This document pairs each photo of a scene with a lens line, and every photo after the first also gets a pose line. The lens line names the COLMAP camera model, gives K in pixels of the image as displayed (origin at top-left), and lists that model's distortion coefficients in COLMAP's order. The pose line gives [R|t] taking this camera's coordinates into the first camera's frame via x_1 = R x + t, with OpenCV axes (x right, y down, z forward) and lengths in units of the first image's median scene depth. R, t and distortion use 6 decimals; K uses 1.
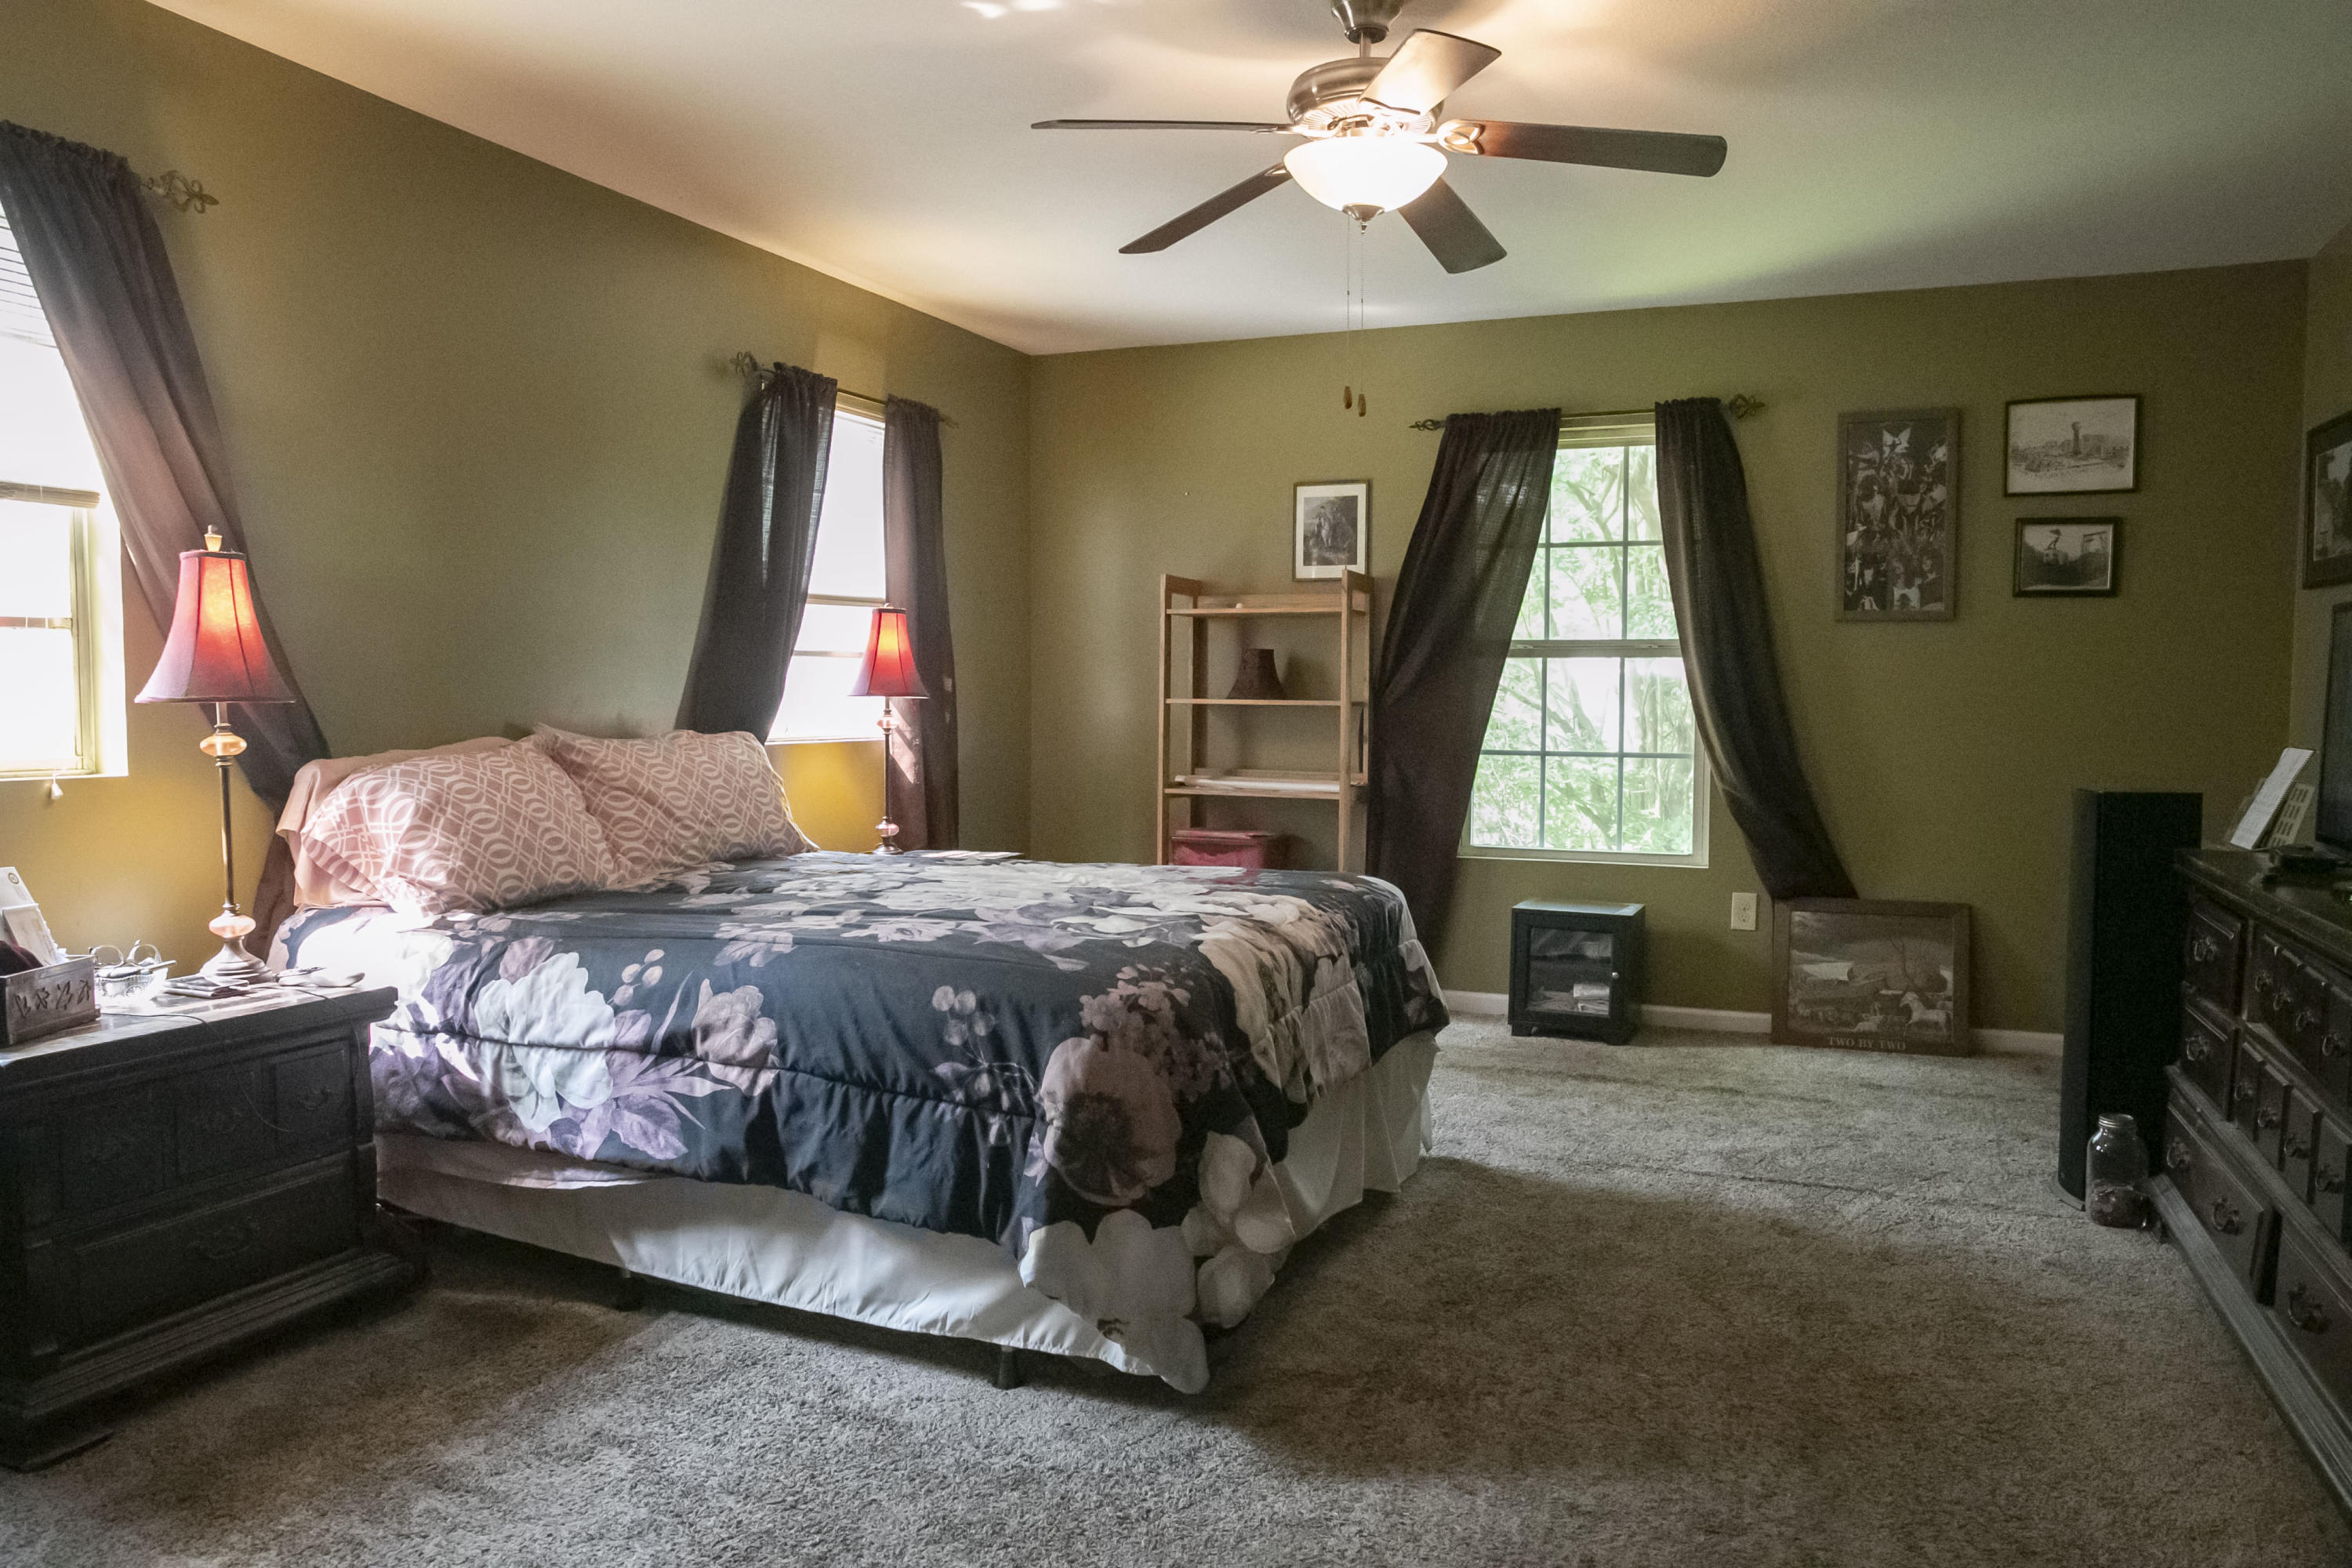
lens RADIAL K [[1584.3, 0, 1177.9], [0, 1584.3, 801.1], [0, 0, 1]] dist [-0.105166, 0.081108]
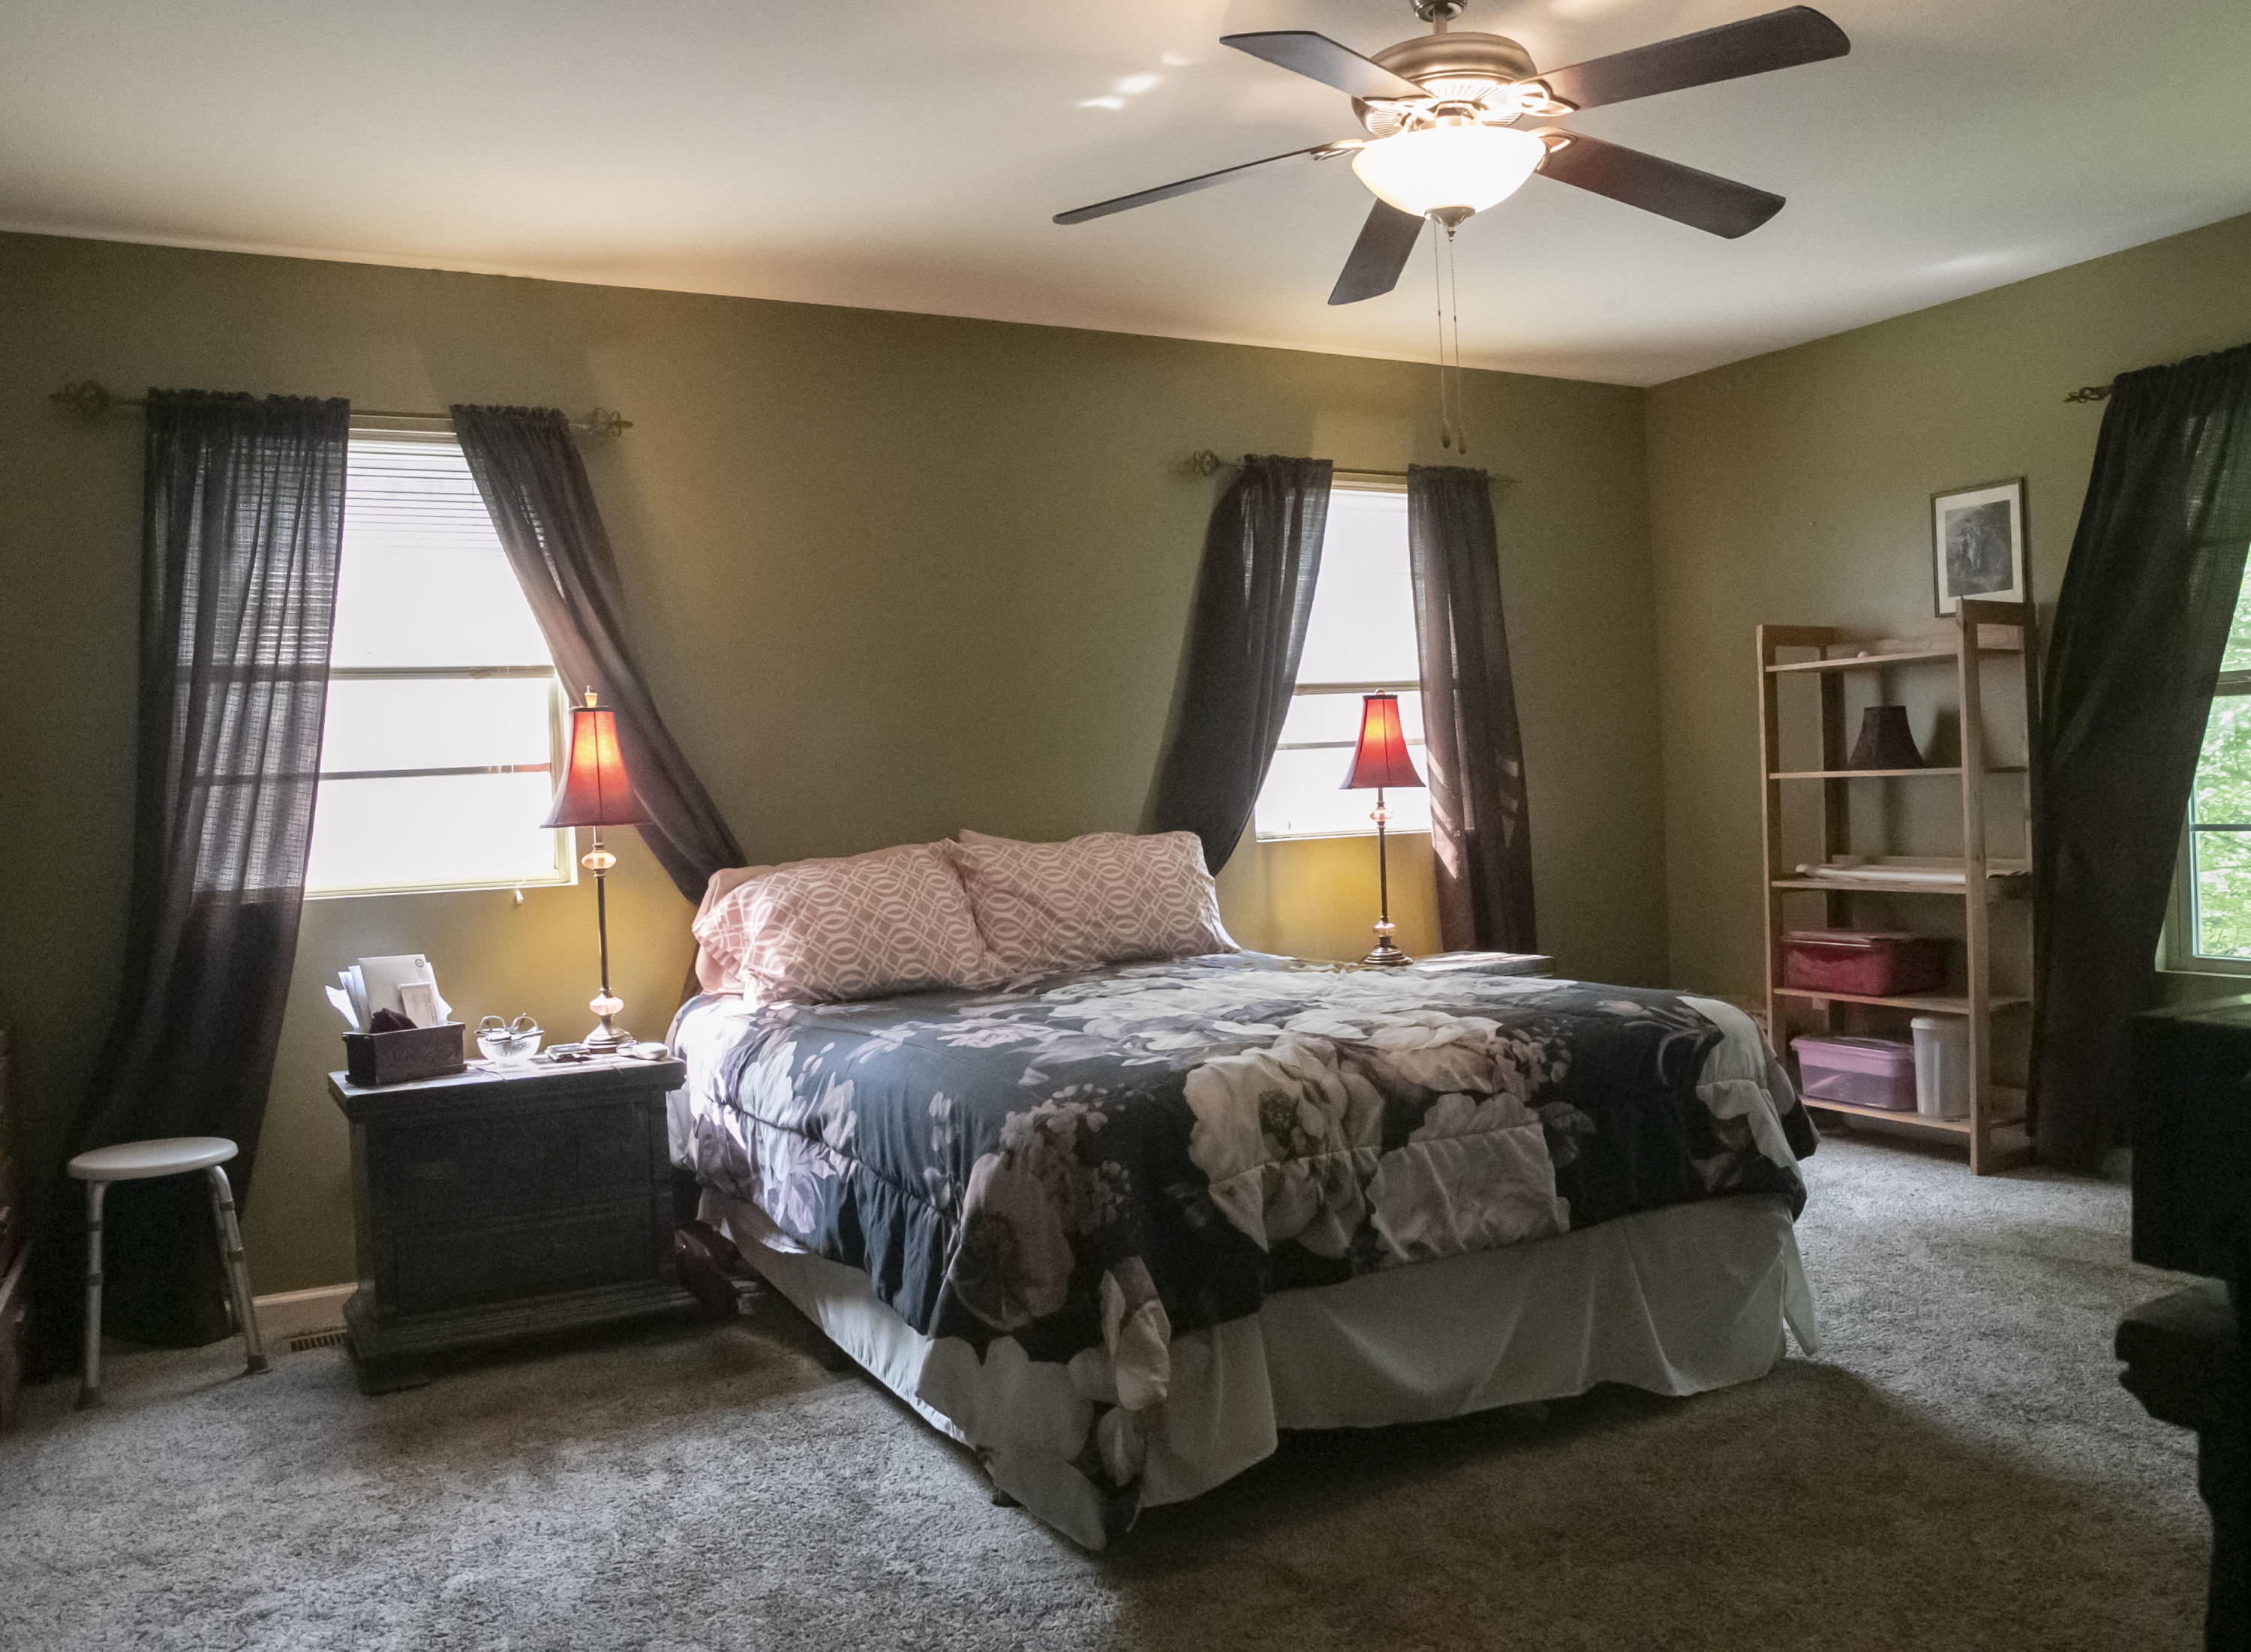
lens RADIAL K [[1732.3, 0, 1125.5], [0, 1732.3, 826.0], [0, 0, 1]] dist [-0.107925, 0.075988]
pose [[0.780284, -0.024681, -0.624938, 0.522569], [0.003370, 0.999372, -0.035261, -0.012192], [0.625416, 0.025408, 0.779878, 0.162741]]
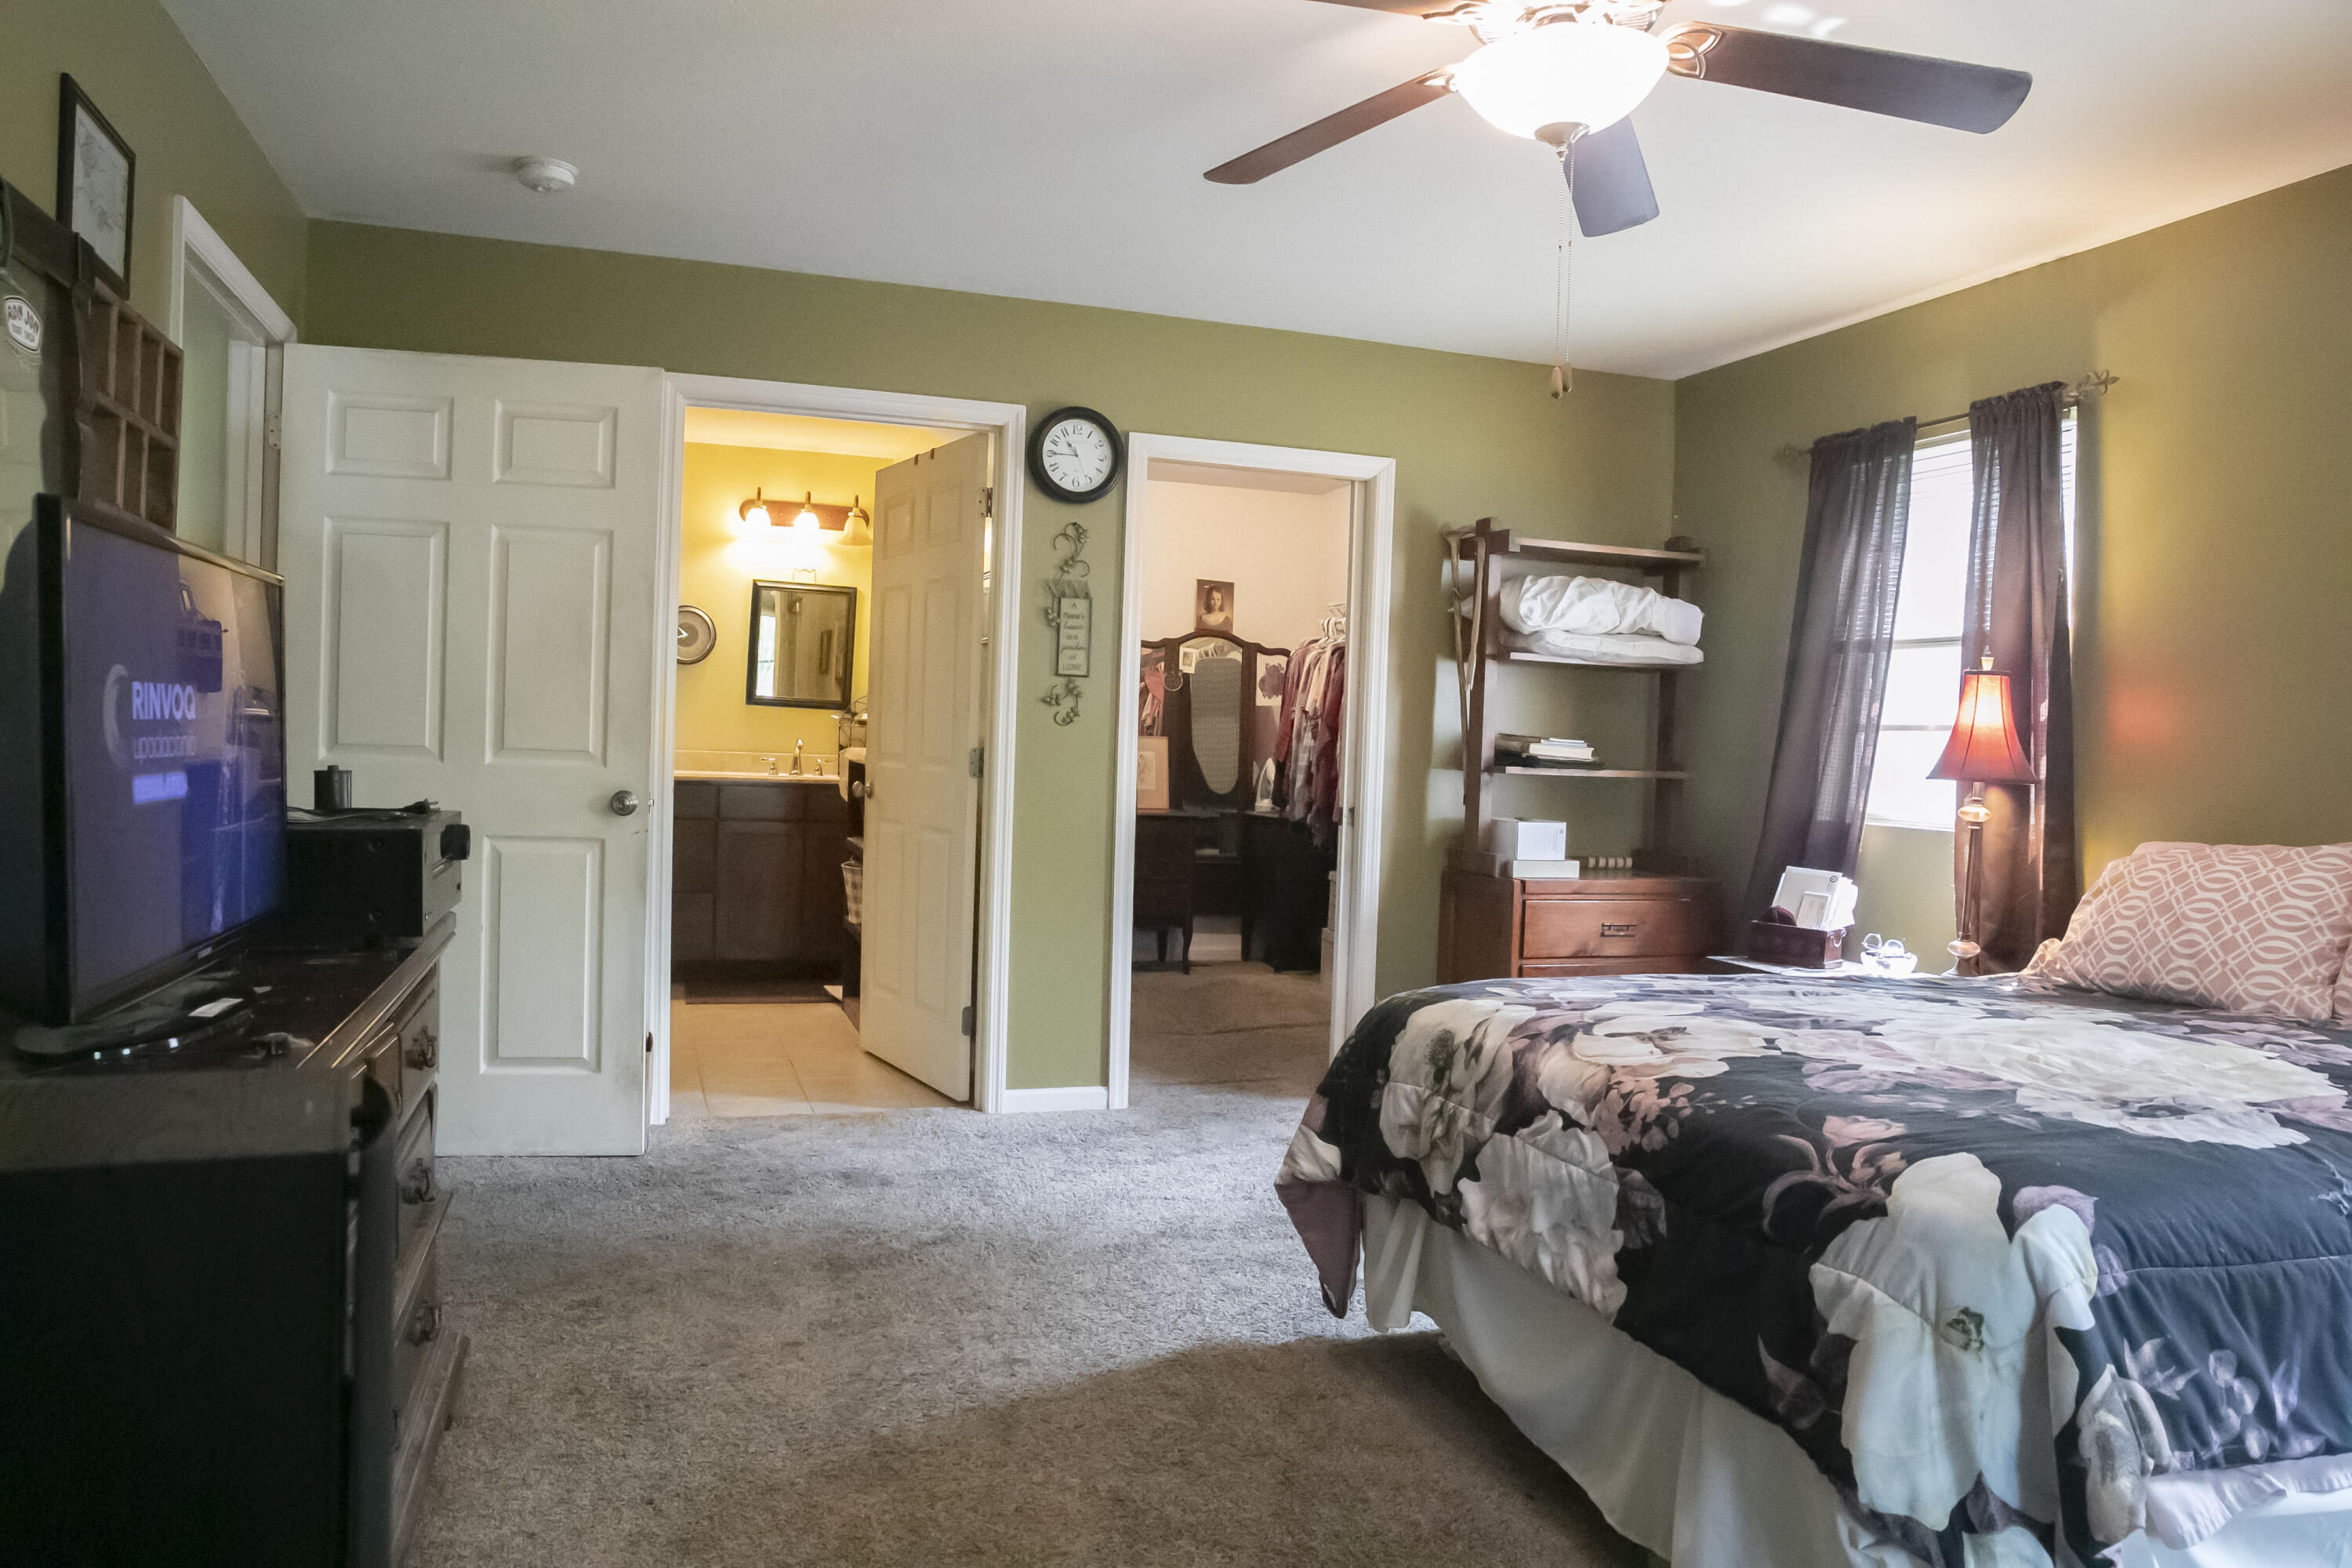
lens RADIAL K [[1693.0, 0, 1176.0], [0, 1693.0, 784.0], [0, 0, 1]] dist [-0.067677, -0.002280]
pose [[-0.763708, -0.009342, -0.645495, 0.755004], [-0.075176, 0.994379, 0.074552, -0.105001], [0.641170, 0.105462, -0.760118, 1.471487]]
